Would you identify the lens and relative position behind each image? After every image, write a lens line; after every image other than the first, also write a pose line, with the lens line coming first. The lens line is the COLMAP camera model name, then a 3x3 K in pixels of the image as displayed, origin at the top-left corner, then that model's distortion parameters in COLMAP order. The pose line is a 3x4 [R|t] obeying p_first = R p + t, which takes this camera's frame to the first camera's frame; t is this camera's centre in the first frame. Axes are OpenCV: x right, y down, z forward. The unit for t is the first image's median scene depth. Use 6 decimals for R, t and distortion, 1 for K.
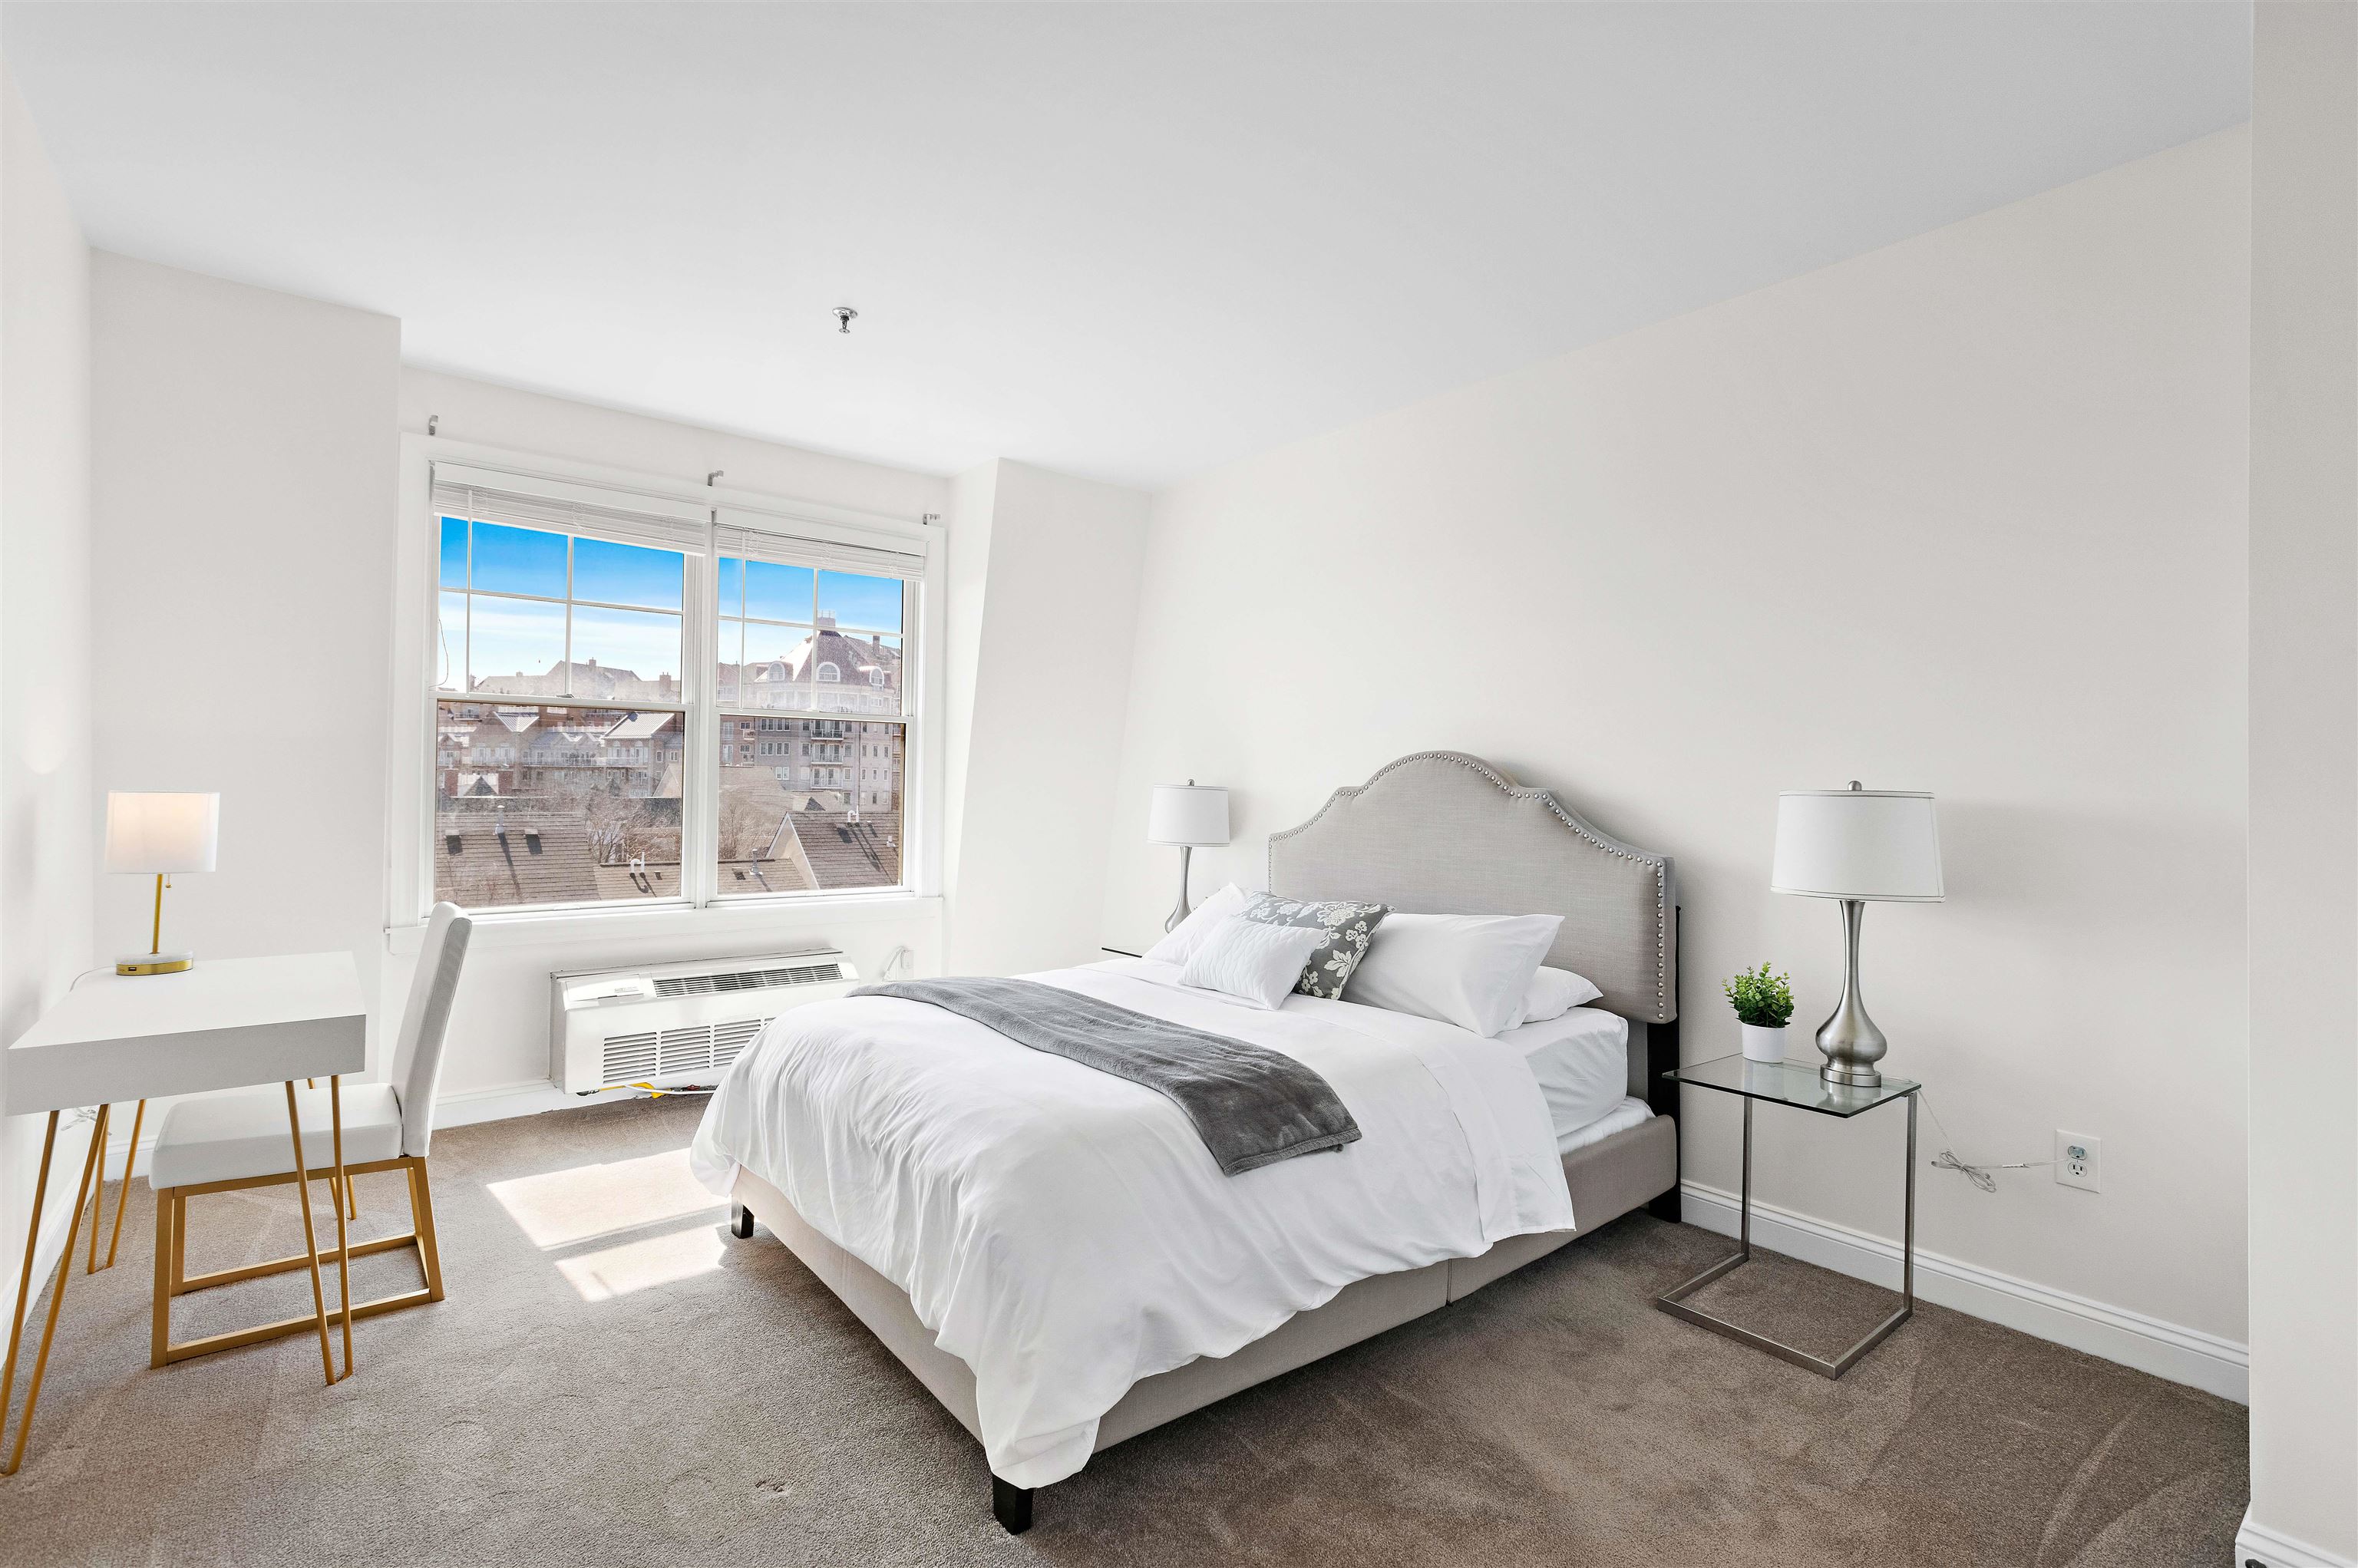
lens RADIAL K [[1047.9, 0, 1179.0], [0, 1047.9, 784.0], [0, 0, 1]] dist [-0.000163, -0.000083]
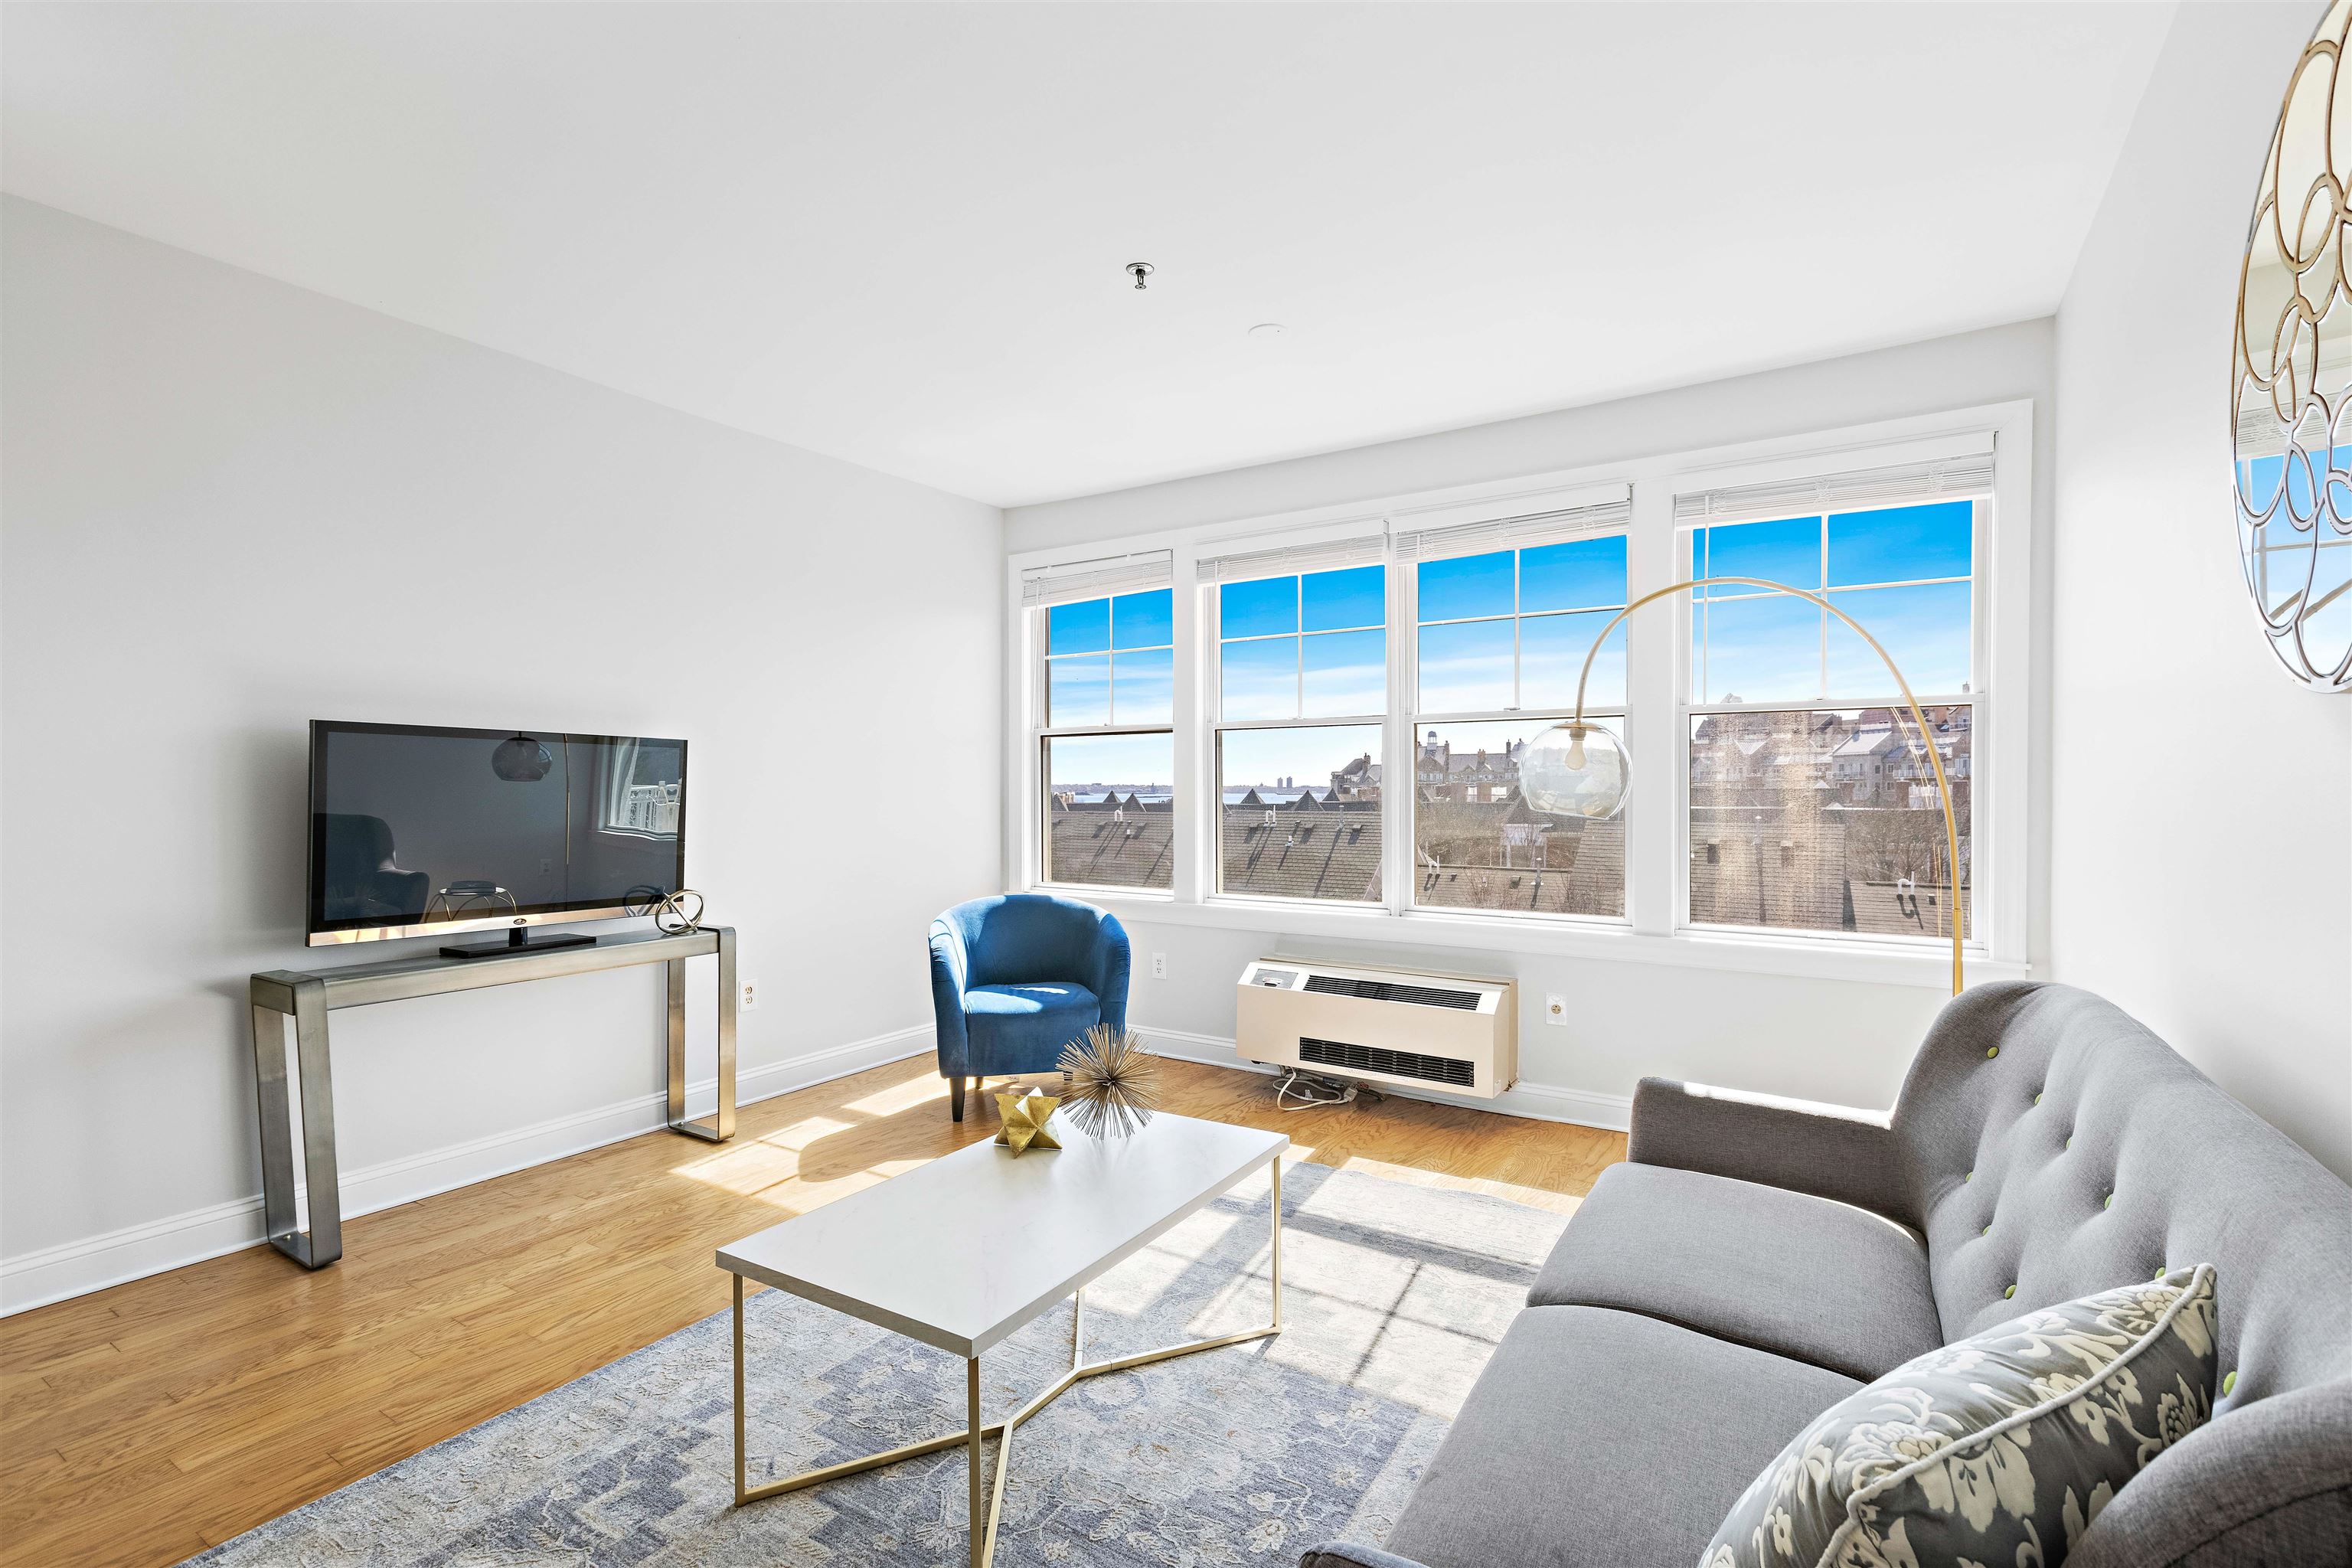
lens RADIAL K [[1059.2, 0, 1181.7], [0, 1059.2, 792.3], [0, 0, 1]] dist [0.003697, 0.000373]
pose [[0.332146, -0.013067, -0.943138, 0.124749], [0.009471, 0.999900, -0.010518, 0.002459], [0.943181, -0.005439, 0.332236, 0.133534]]
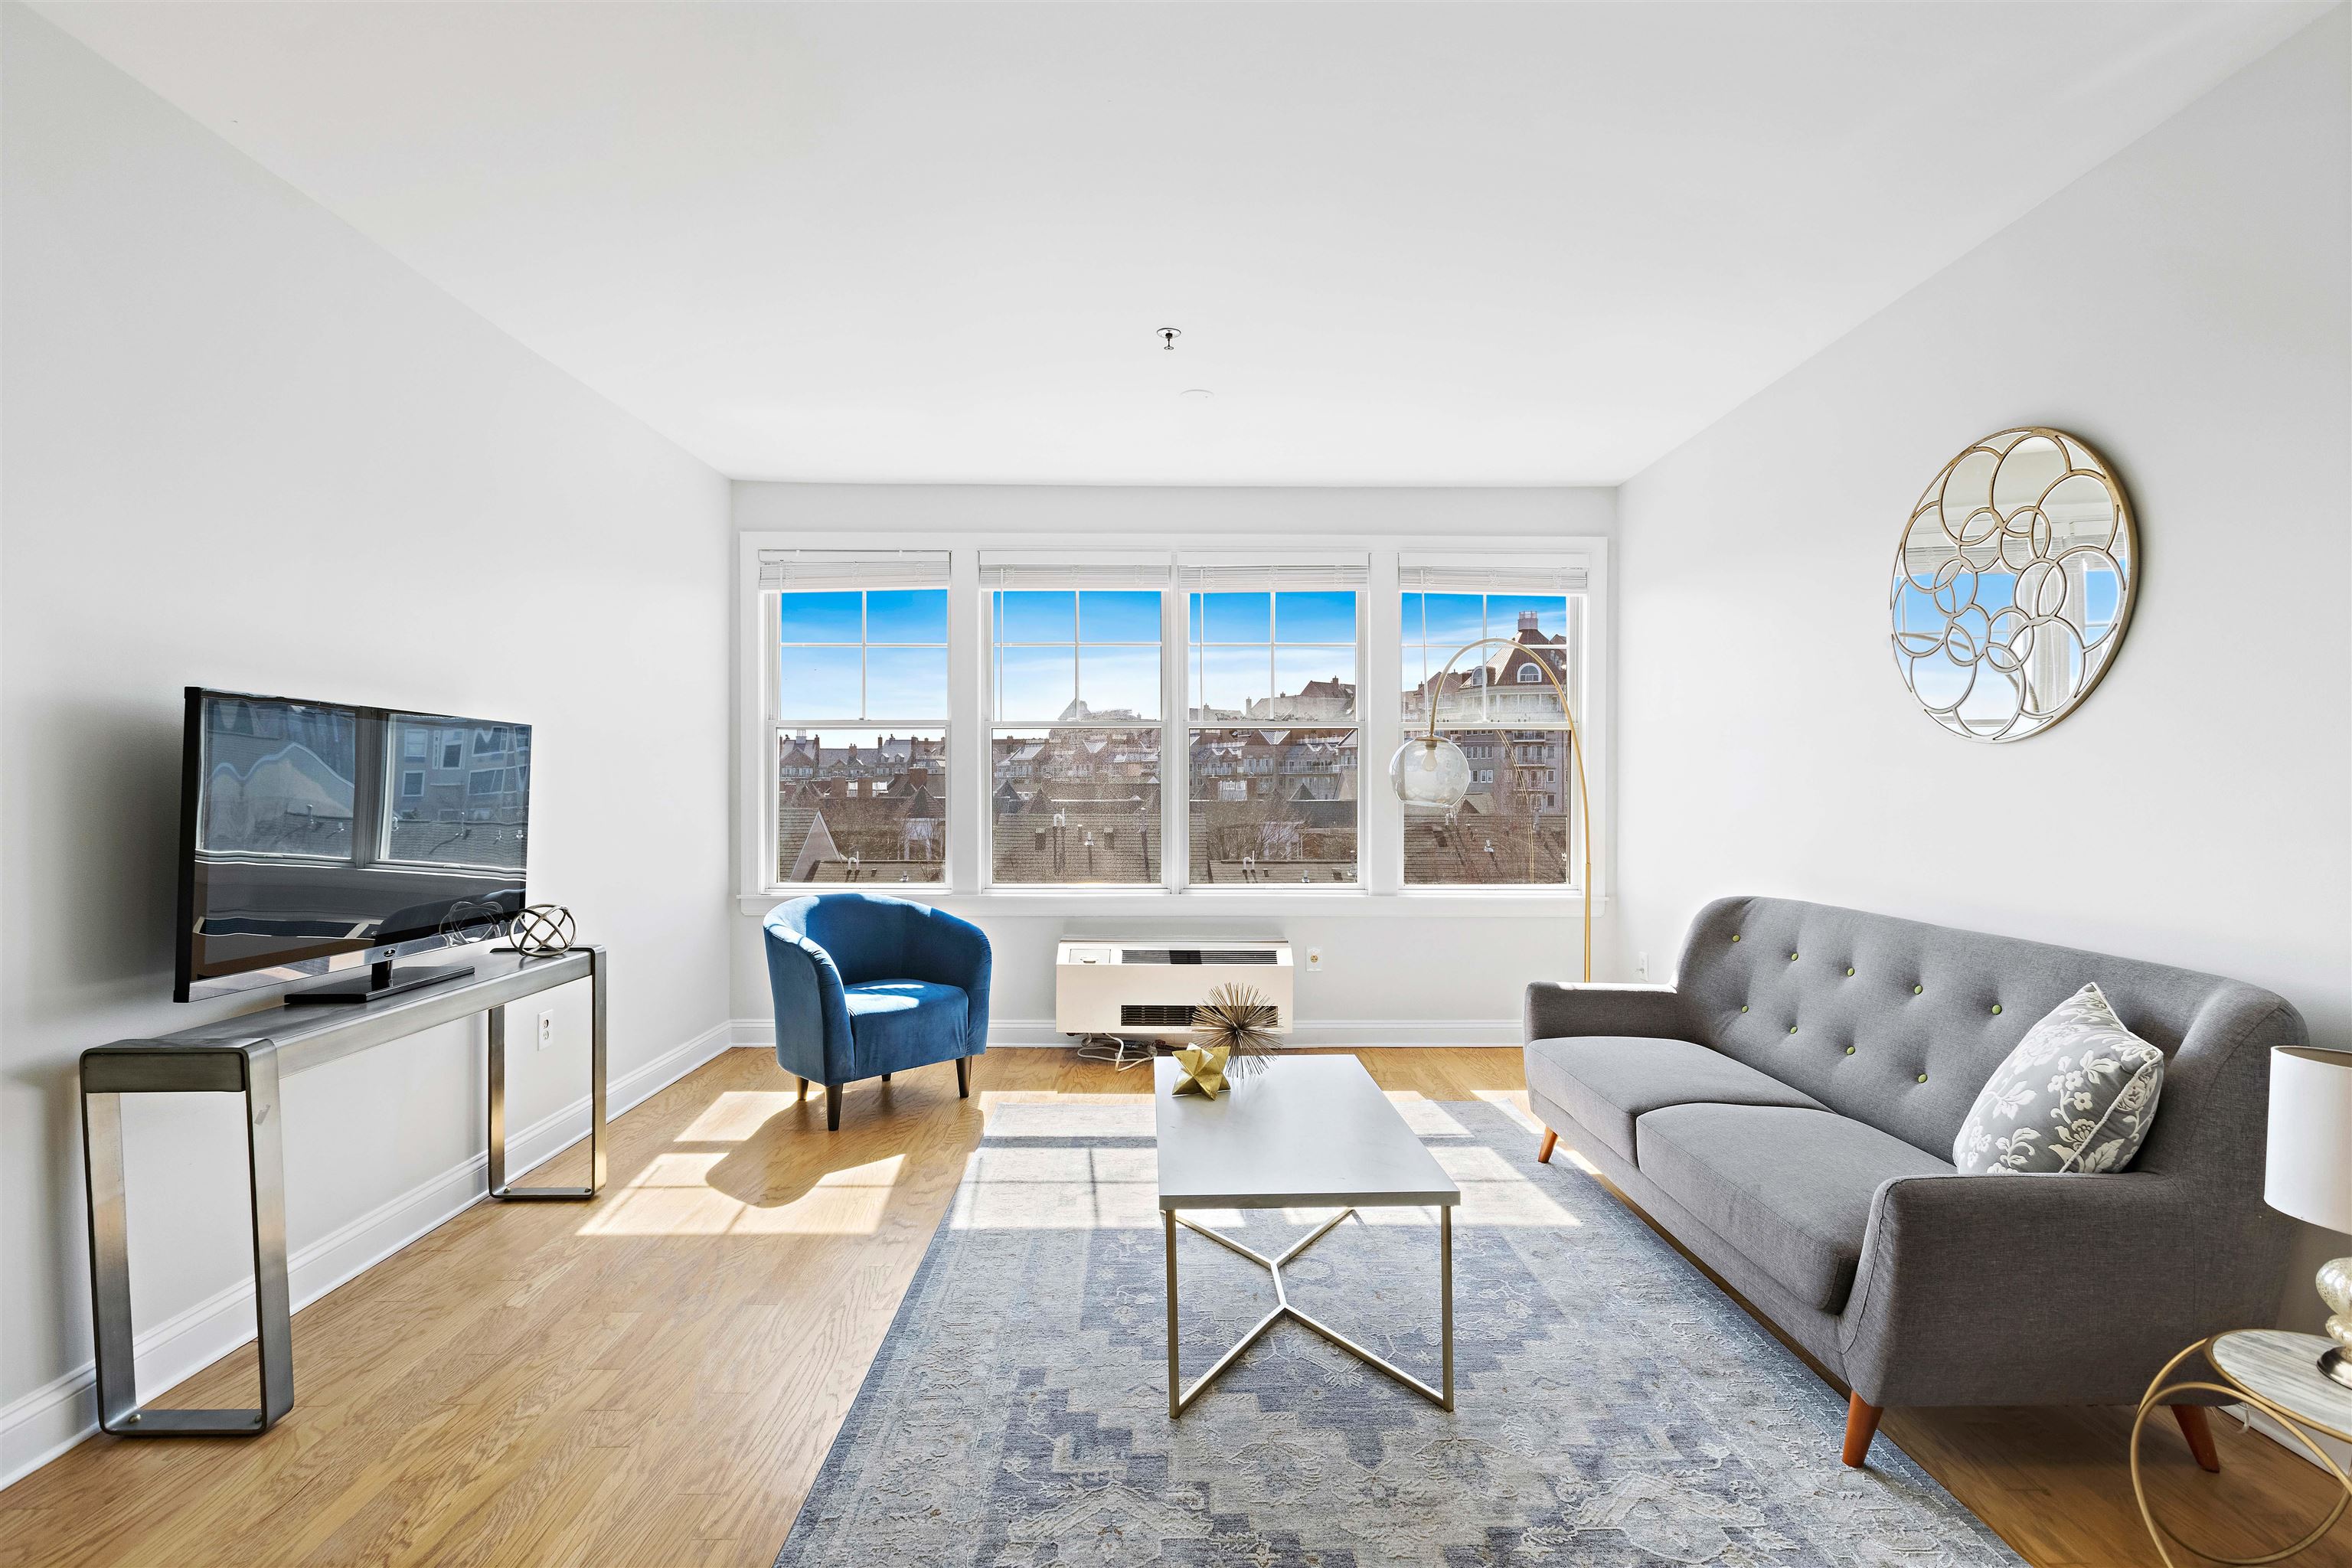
lens RADIAL K [[1062.4, 0, 1178.6], [0, 1062.4, 785.6], [0, 0, 1]] dist [0.001274, -0.001087]
pose [[0.791947, -0.014202, -0.610424, 0.078123], [0.013746, 0.999891, -0.005429, 0.001105], [0.610435, -0.004092, 0.792056, 0.017558]]
